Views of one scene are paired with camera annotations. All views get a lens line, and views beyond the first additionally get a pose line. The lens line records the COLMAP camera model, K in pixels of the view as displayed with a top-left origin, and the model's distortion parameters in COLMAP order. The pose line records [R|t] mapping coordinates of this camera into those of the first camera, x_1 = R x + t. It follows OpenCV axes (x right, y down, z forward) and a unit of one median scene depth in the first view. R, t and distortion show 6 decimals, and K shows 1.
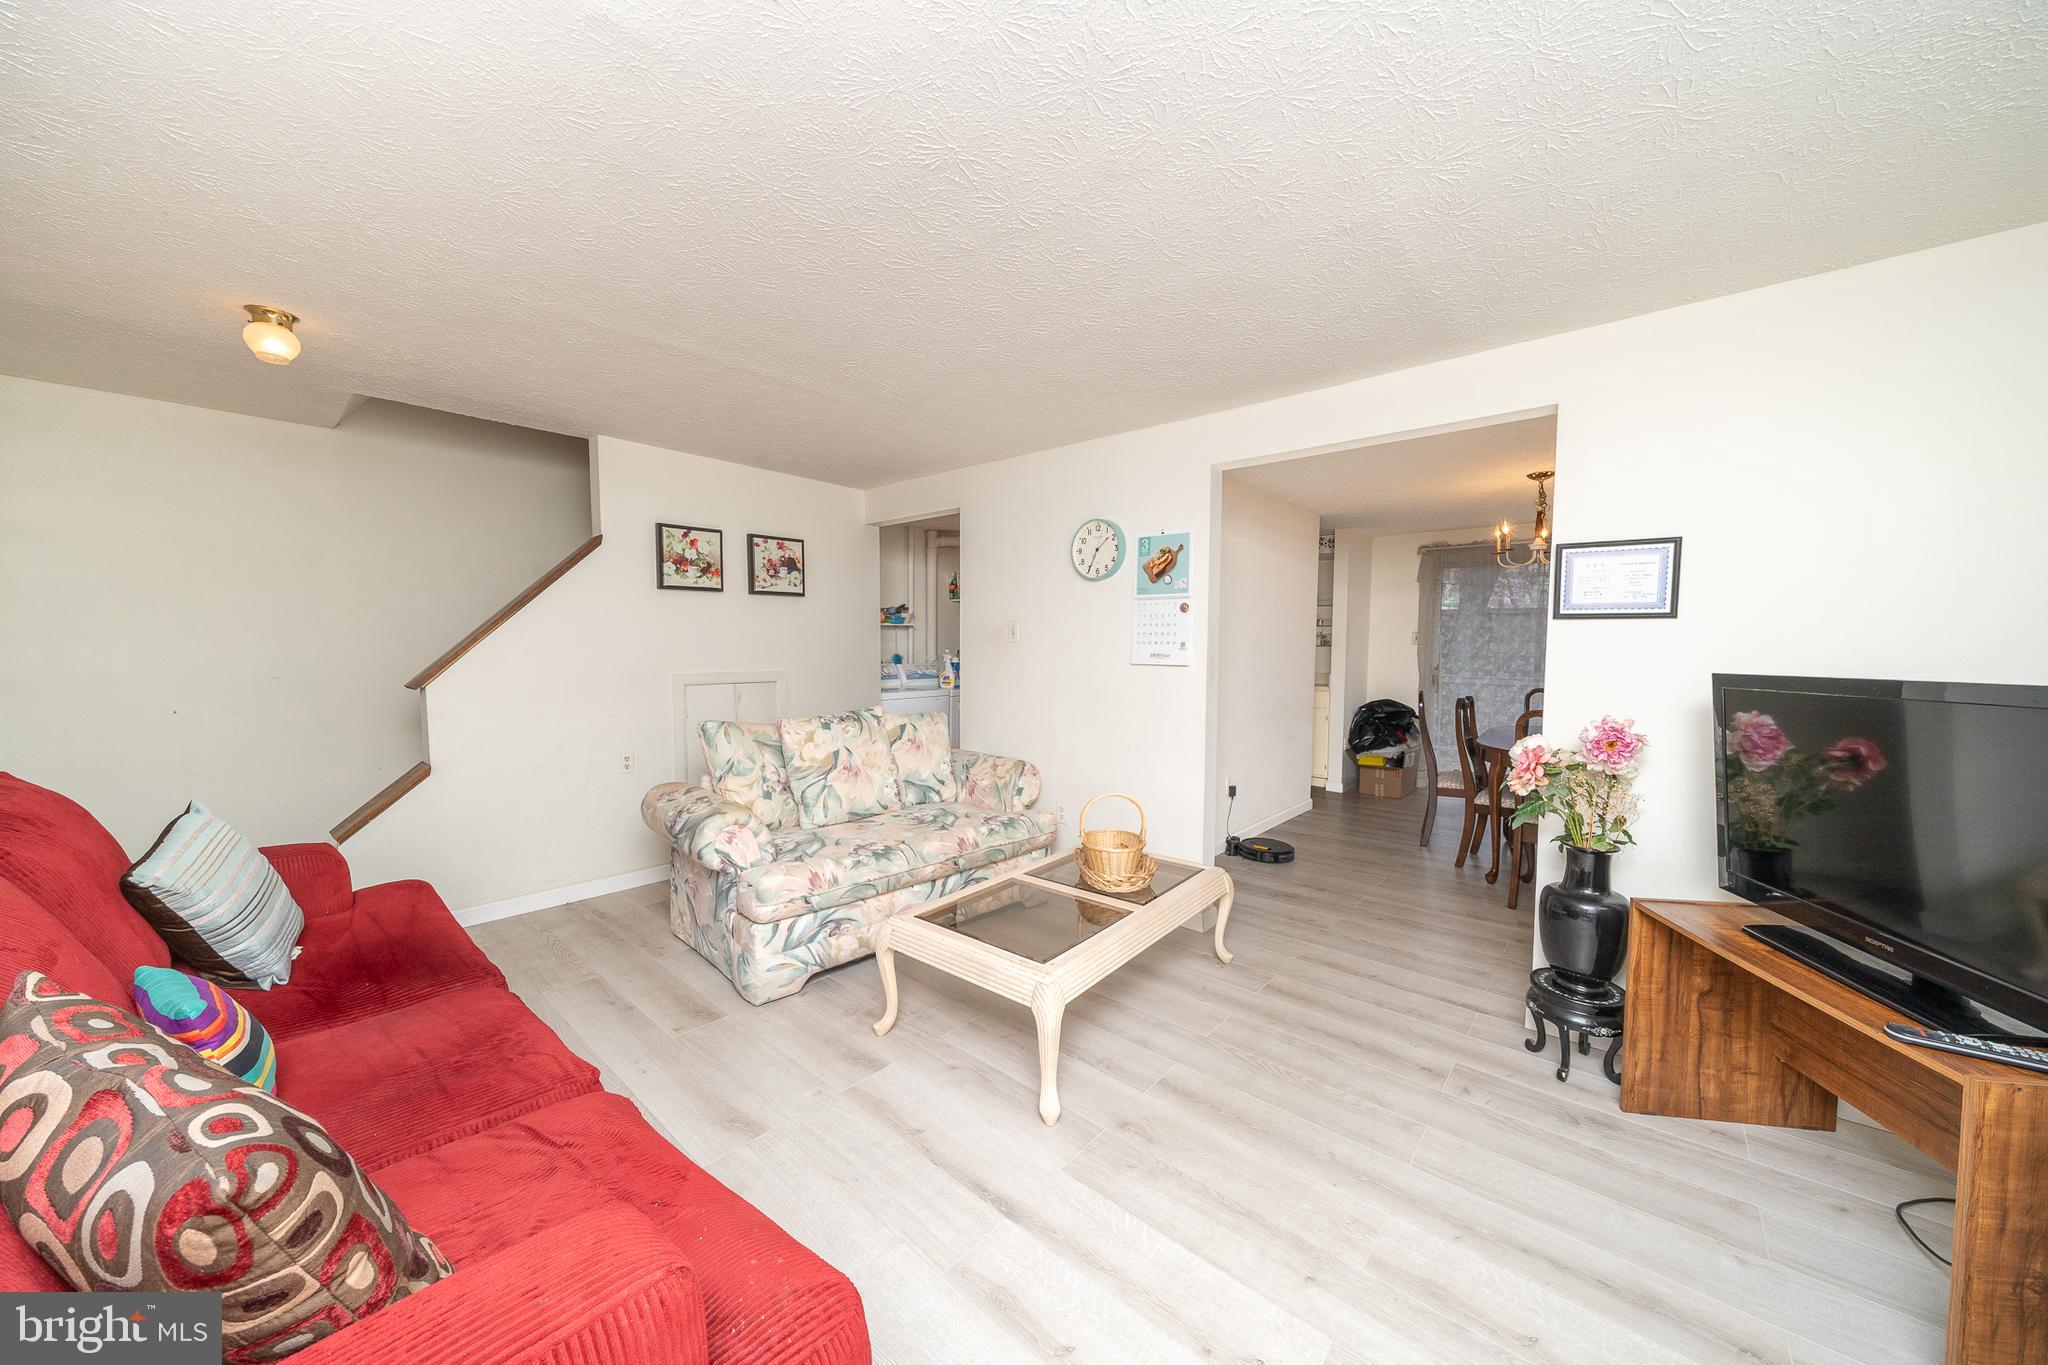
lens RADIAL K [[727.2, 0, 1027.6], [0, 727.2, 678.4], [0, 0, 1]] dist [-0.000016, -0.000020]
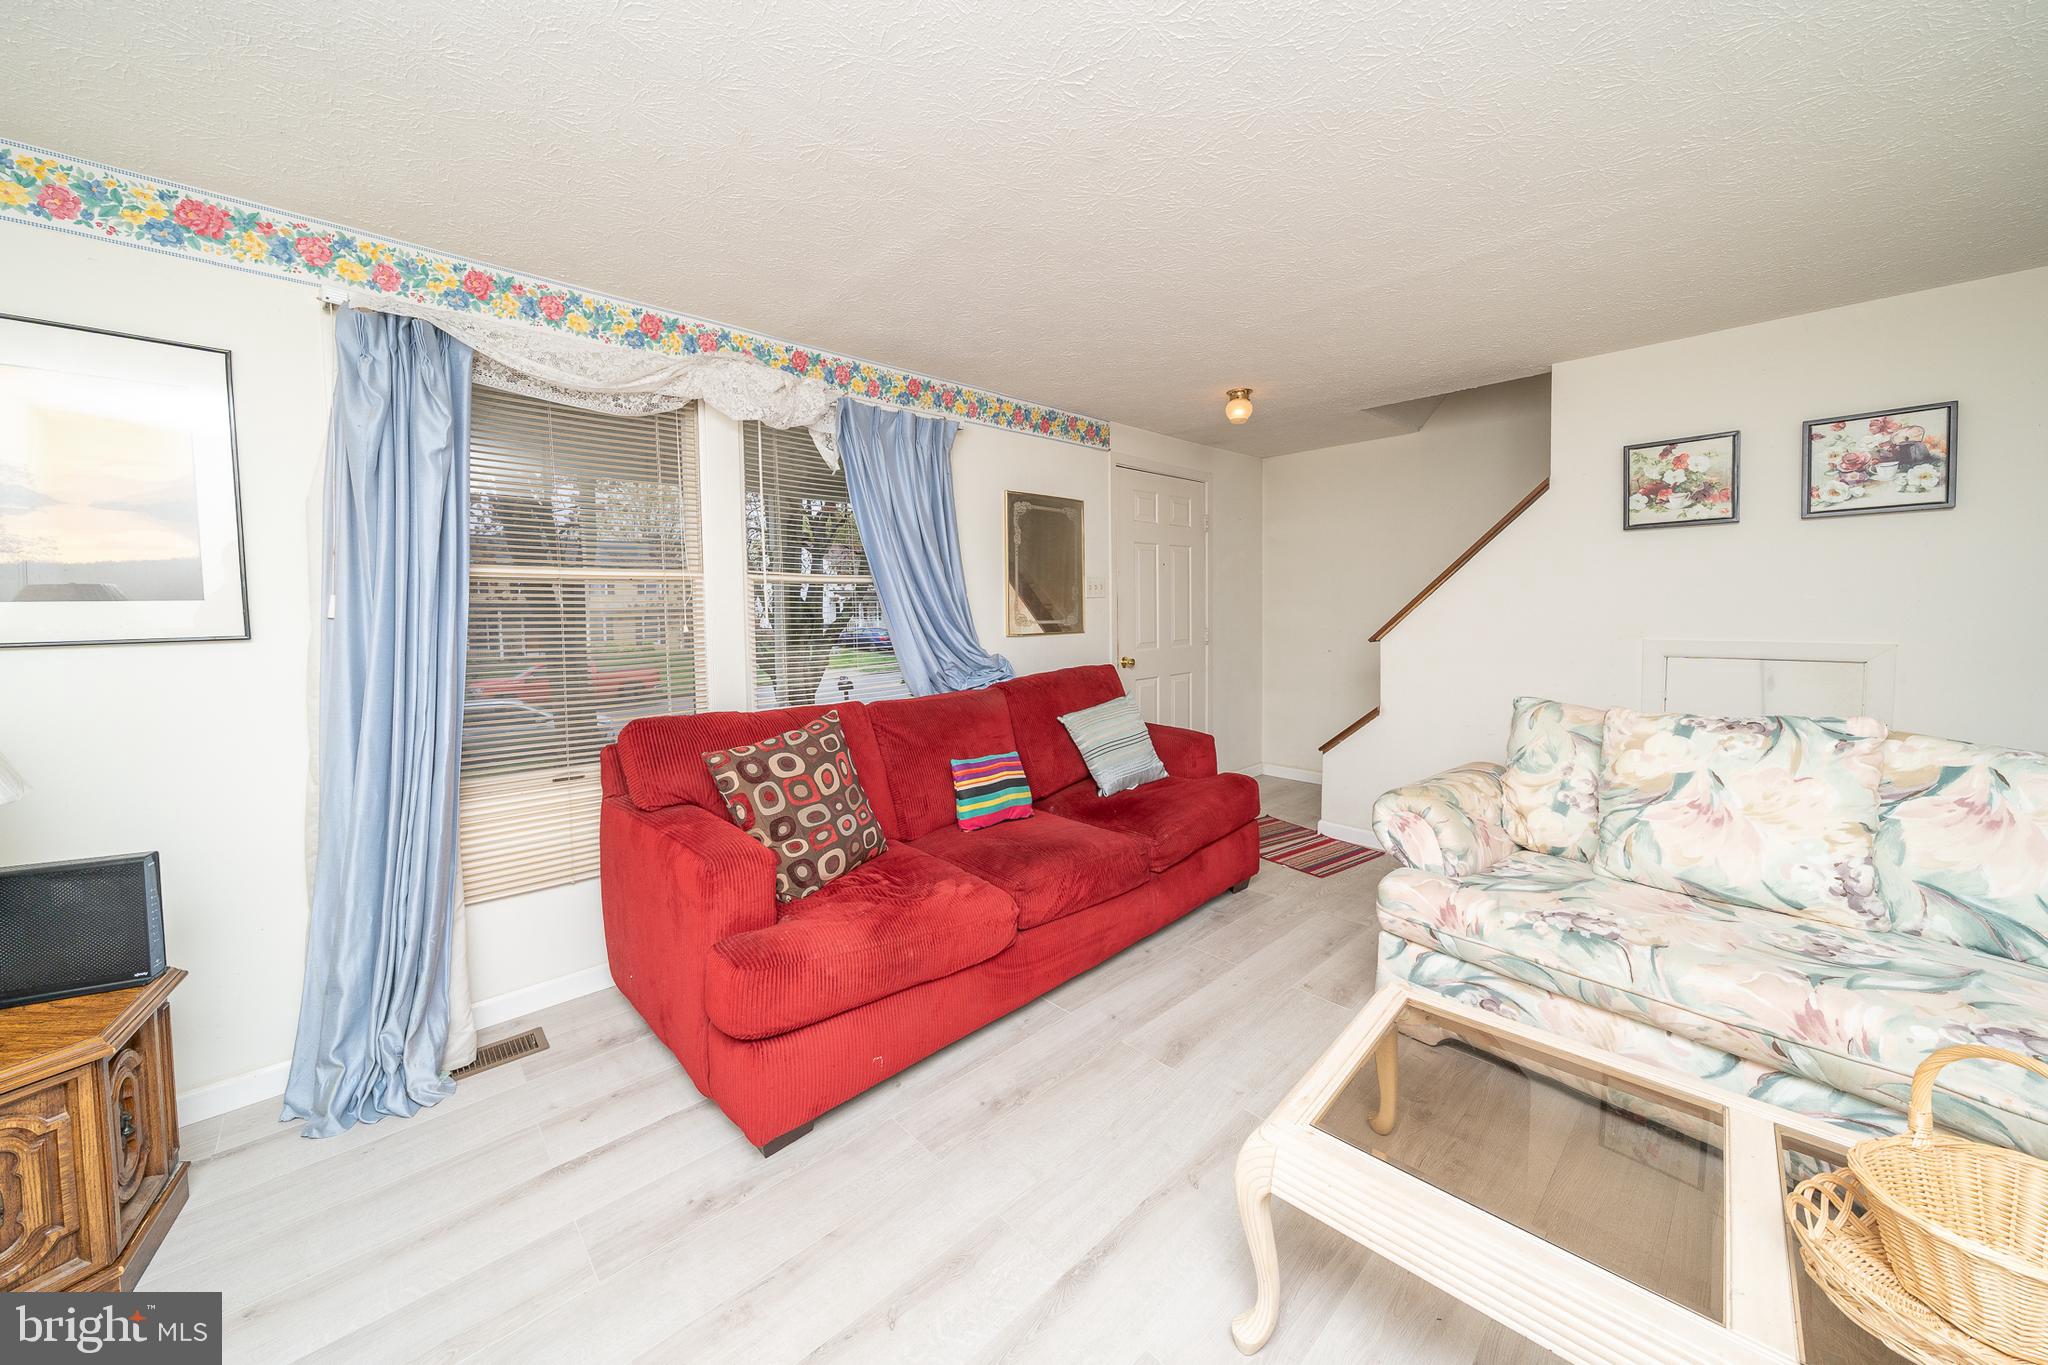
lens RADIAL K [[733.5, 0, 1017.6], [0, 733.5, 631.8], [0, 0, 1]] dist [-0.000317, -0.000117]
pose [[-0.110752, 0.029399, -0.993413, 0.403948], [-0.037380, 0.998732, 0.033724, -0.018530], [0.993145, 0.040868, -0.109513, 0.505241]]
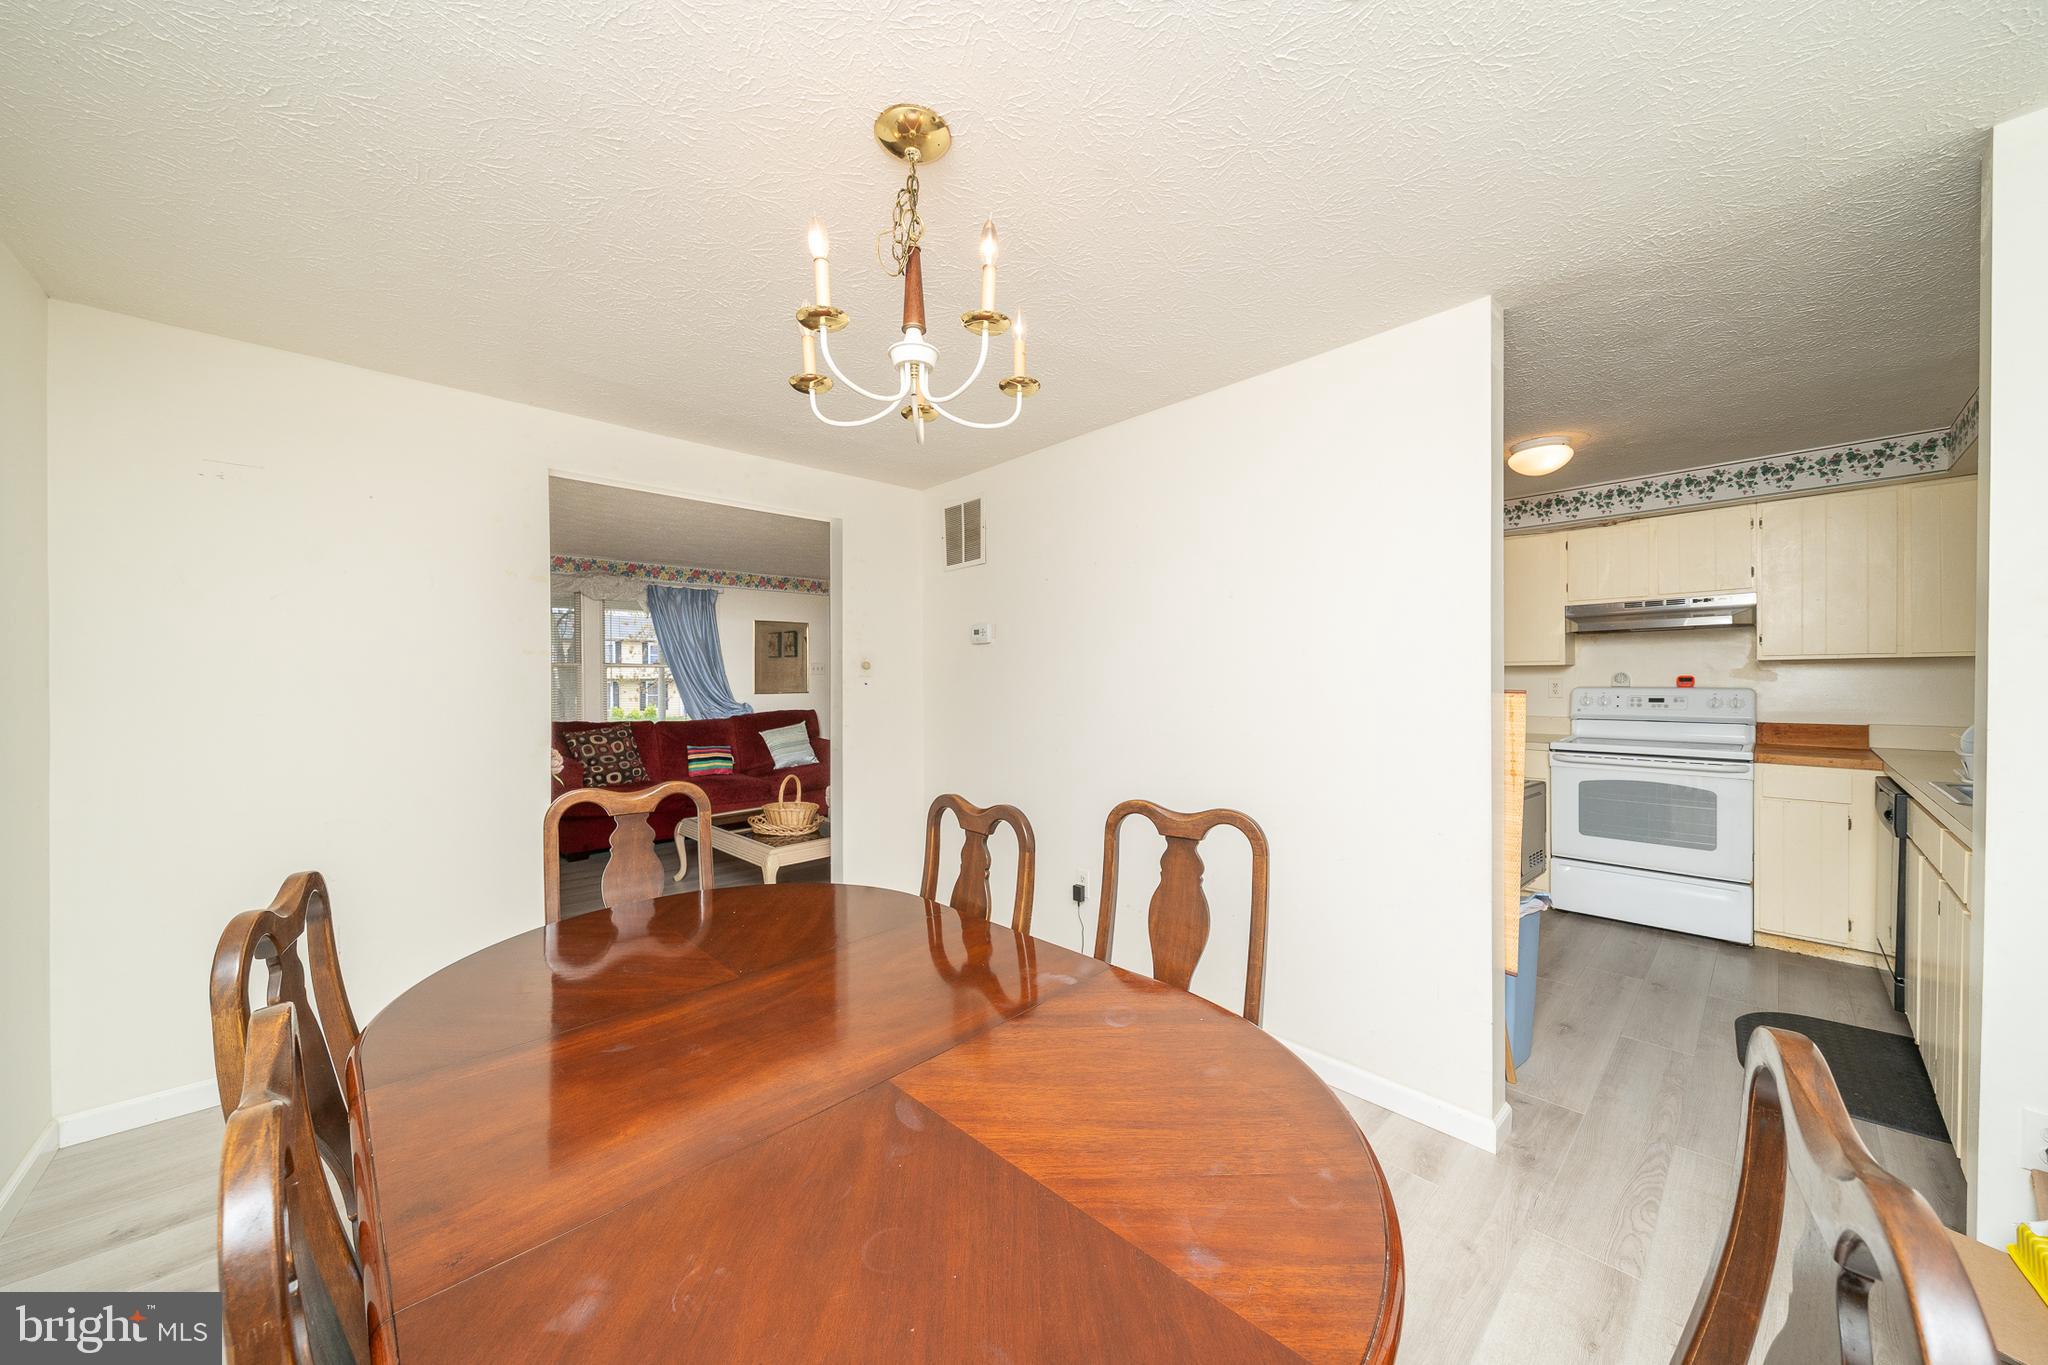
lens RADIAL K [[727.2, 0, 1027.6], [0, 727.2, 678.4], [0, 0, 1]] dist [-0.000016, -0.000020]
pose [[-0.128655, 0.001092, -0.991689, 1.233274], [-0.050065, 0.998717, 0.007595, -0.068859], [0.990425, 0.050626, -0.128435, 1.337350]]
